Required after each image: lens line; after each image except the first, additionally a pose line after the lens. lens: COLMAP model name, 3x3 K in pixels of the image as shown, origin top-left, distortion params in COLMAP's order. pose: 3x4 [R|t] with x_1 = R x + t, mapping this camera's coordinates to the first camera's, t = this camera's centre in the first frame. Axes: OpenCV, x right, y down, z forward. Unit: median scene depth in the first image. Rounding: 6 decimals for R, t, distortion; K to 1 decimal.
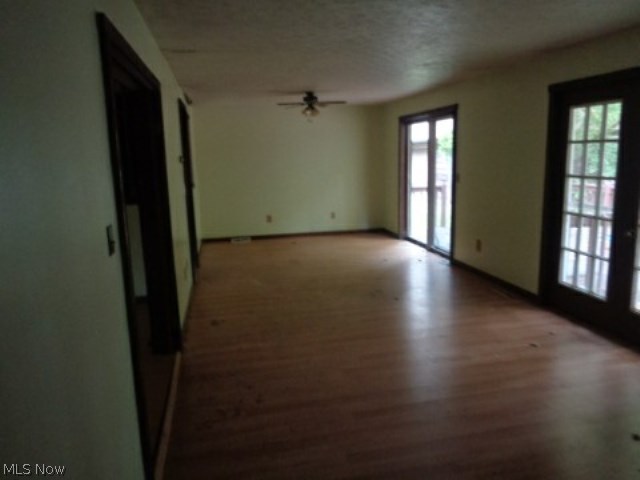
lens RADIAL K [[479.6, 0, 320.1], [0, 479.6, 240.2], [0, 0, 1]] dist [0.004574, 0.005347]
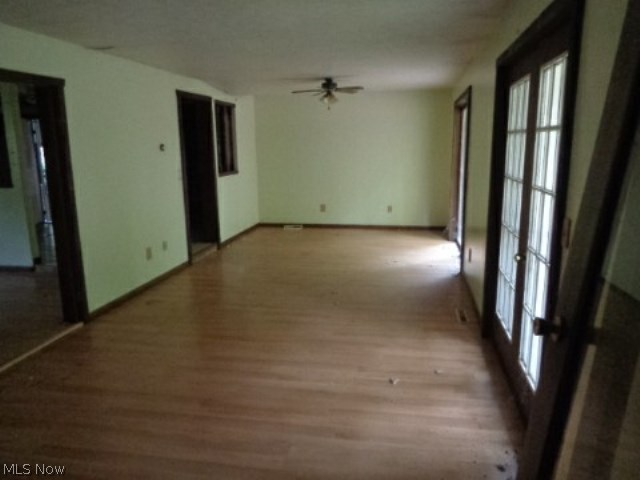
lens RADIAL K [[479.6, 0, 320.5], [0, 479.6, 239.8], [0, 0, 1]] dist [0.004574, 0.005347]
pose [[0.922026, 0.092246, -0.375977, 0.349075], [-0.081998, 0.995695, 0.043207, -0.028299], [0.378344, -0.009009, 0.925621, 0.106026]]
